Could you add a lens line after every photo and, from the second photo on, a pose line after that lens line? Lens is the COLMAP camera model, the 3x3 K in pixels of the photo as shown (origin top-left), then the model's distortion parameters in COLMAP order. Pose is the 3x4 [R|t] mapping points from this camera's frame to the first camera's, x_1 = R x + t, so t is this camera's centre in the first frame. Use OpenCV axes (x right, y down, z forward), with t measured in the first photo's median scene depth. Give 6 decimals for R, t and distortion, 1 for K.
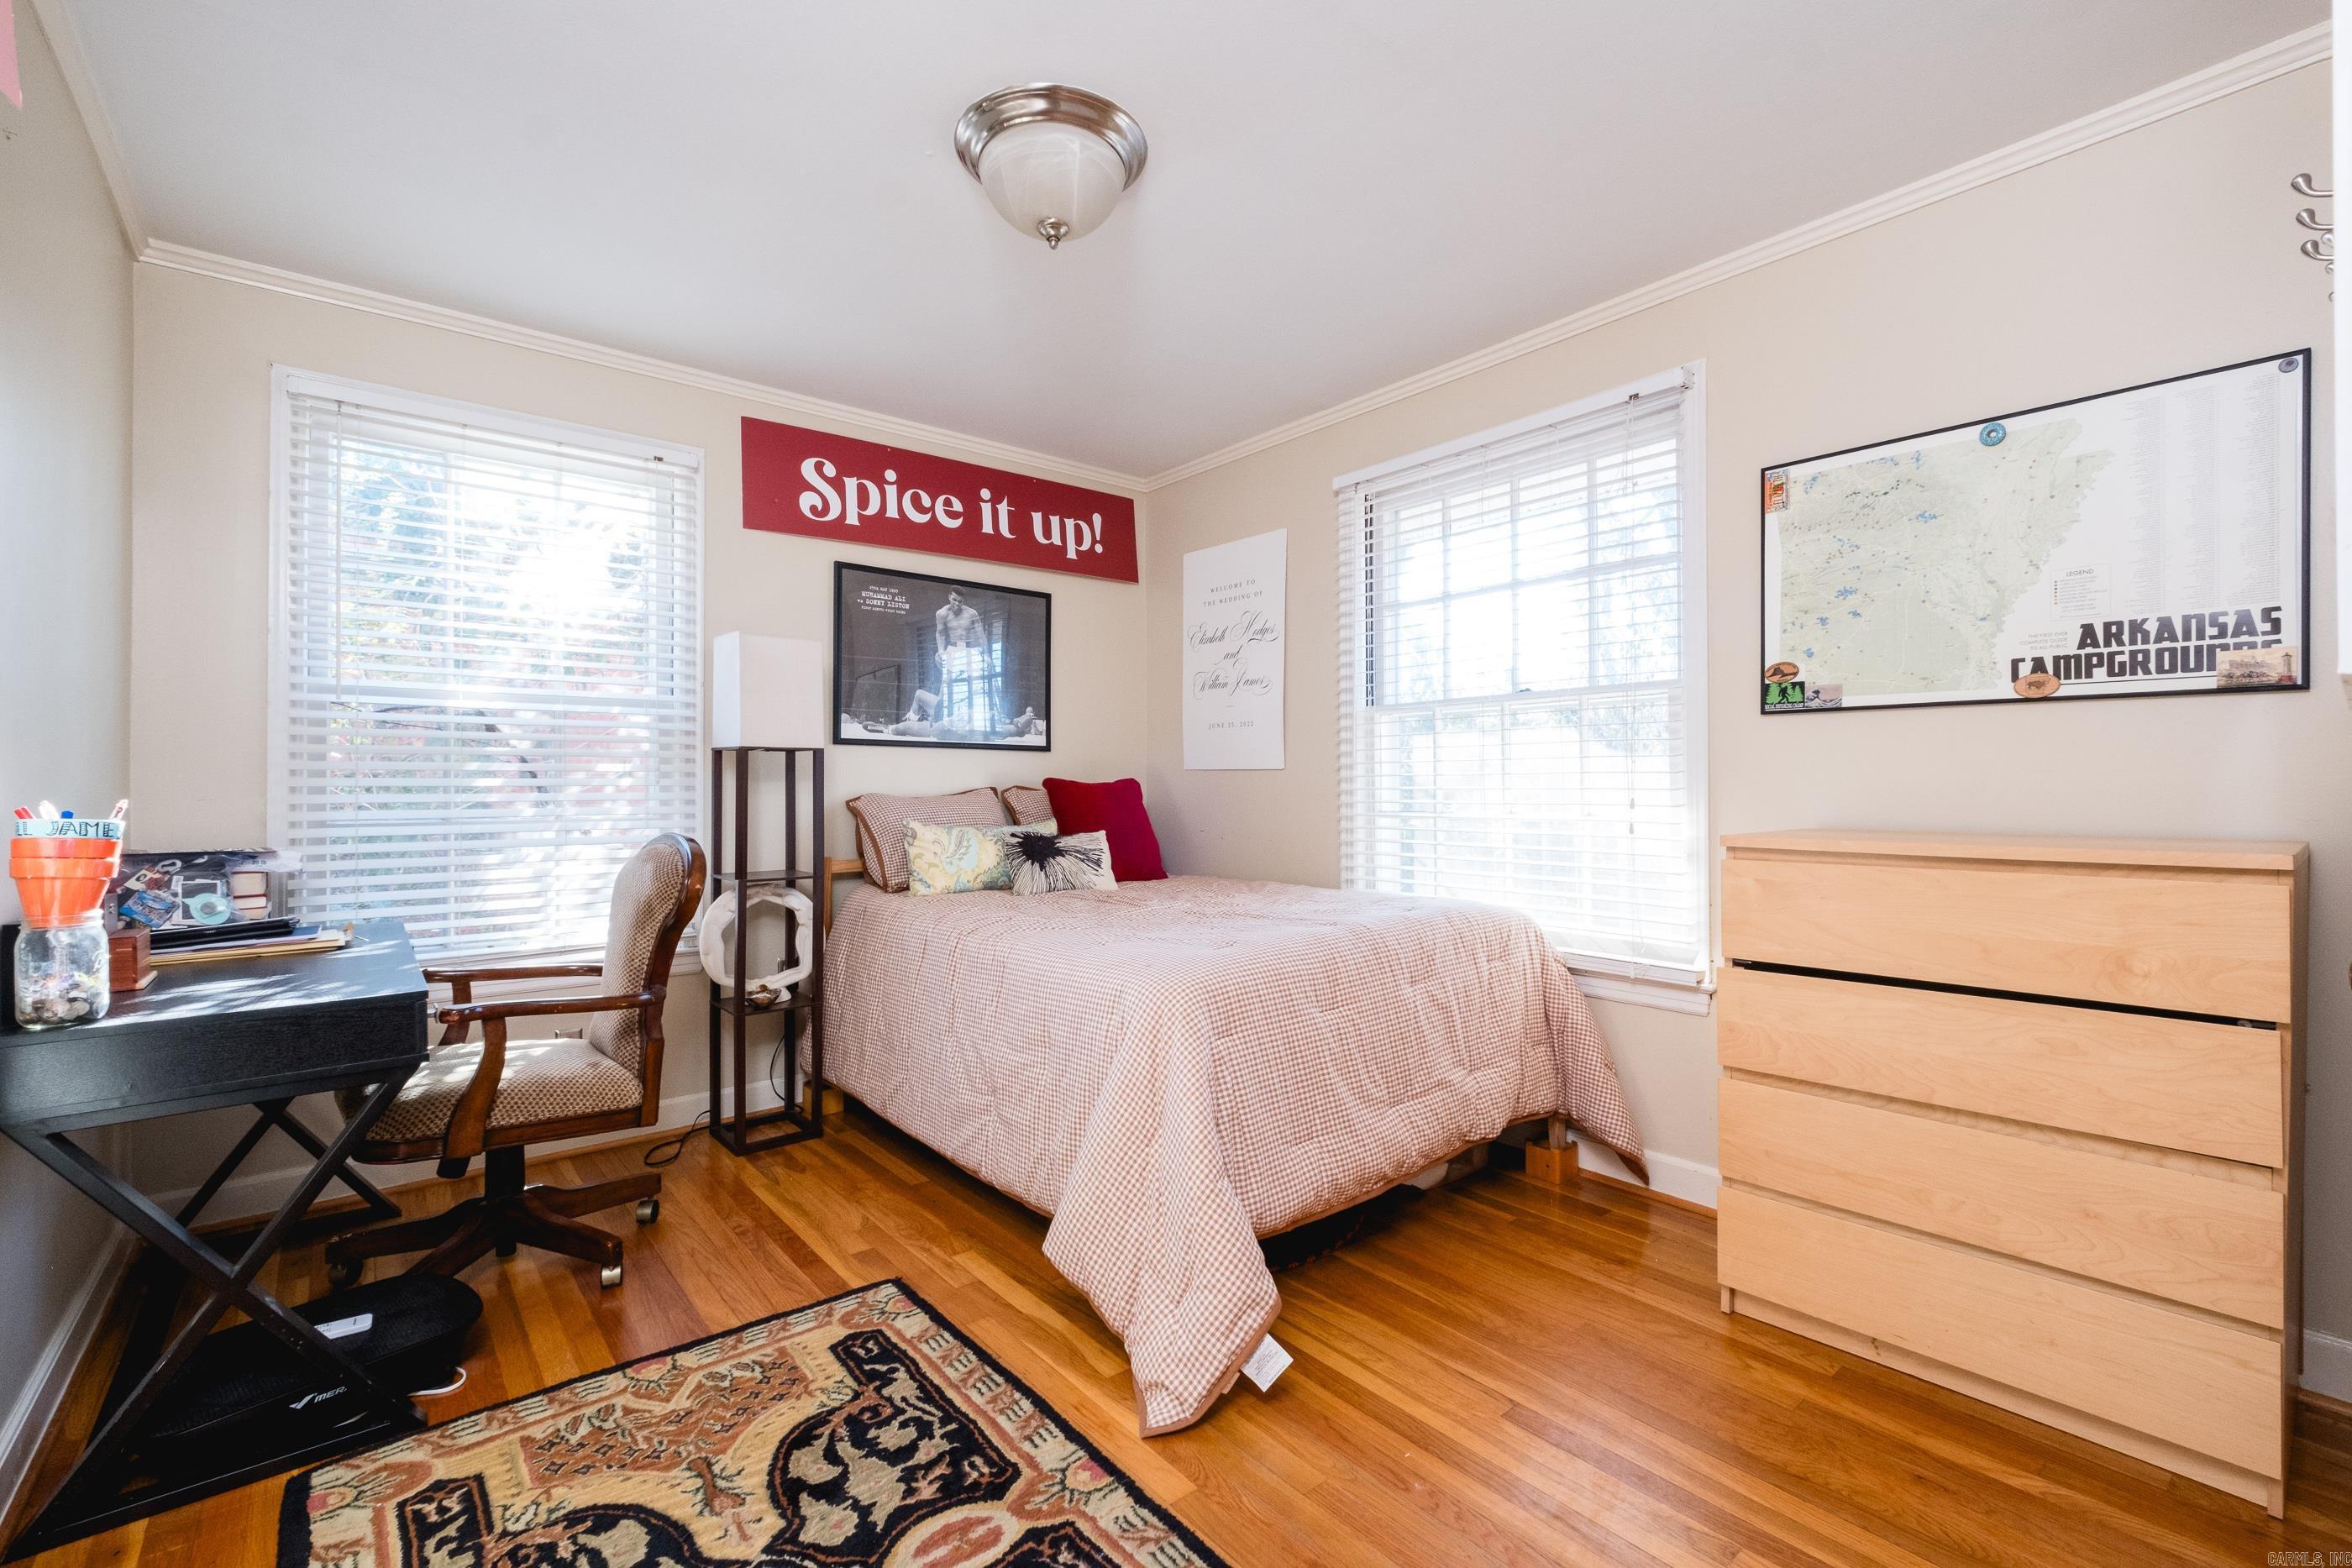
lens RADIAL K [[1046.2, 0, 1180.5], [0, 1046.2, 782.1], [0, 0, 1]] dist [0.001765, -0.000699]
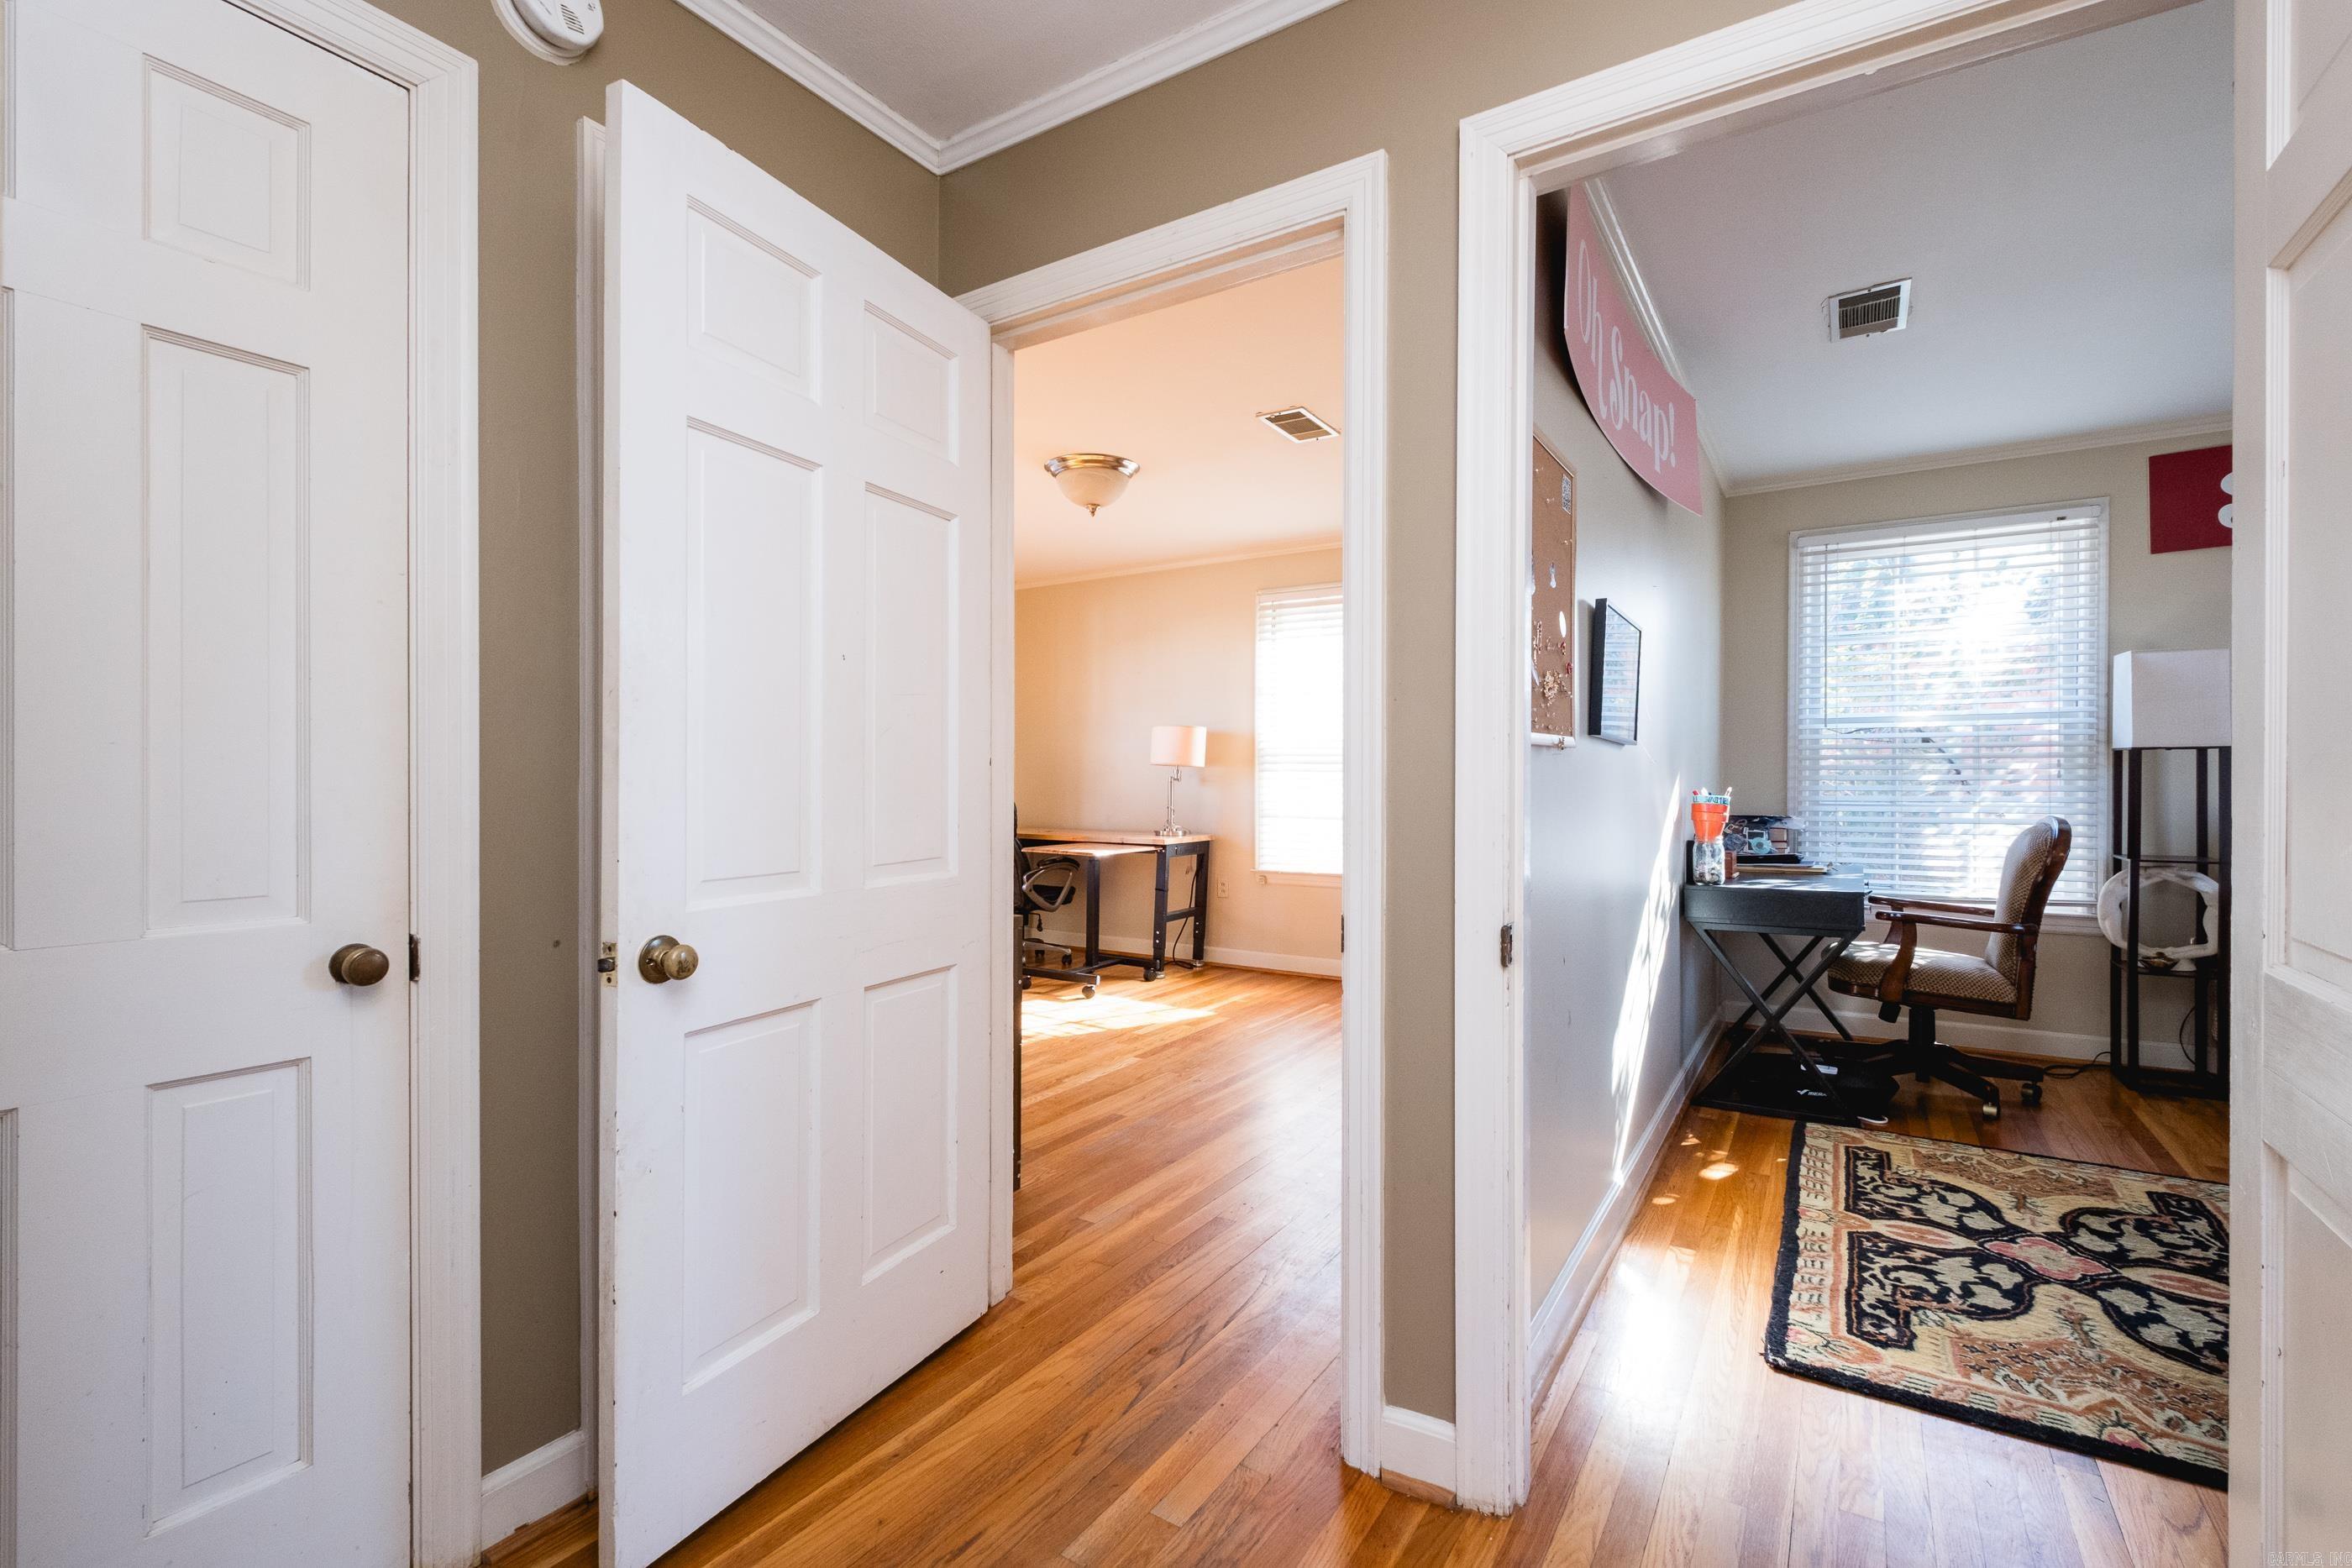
lens RADIAL K [[1020.7, 0, 1183.5], [0, 1020.7, 781.6], [0, 0, 1]] dist [0.021173, -0.007949]
pose [[0.316125, 0.009940, -0.948665, 0.507833], [0.000519, 0.999943, 0.010651, -0.013238], [0.948717, -0.003859, 0.316102, -0.582245]]
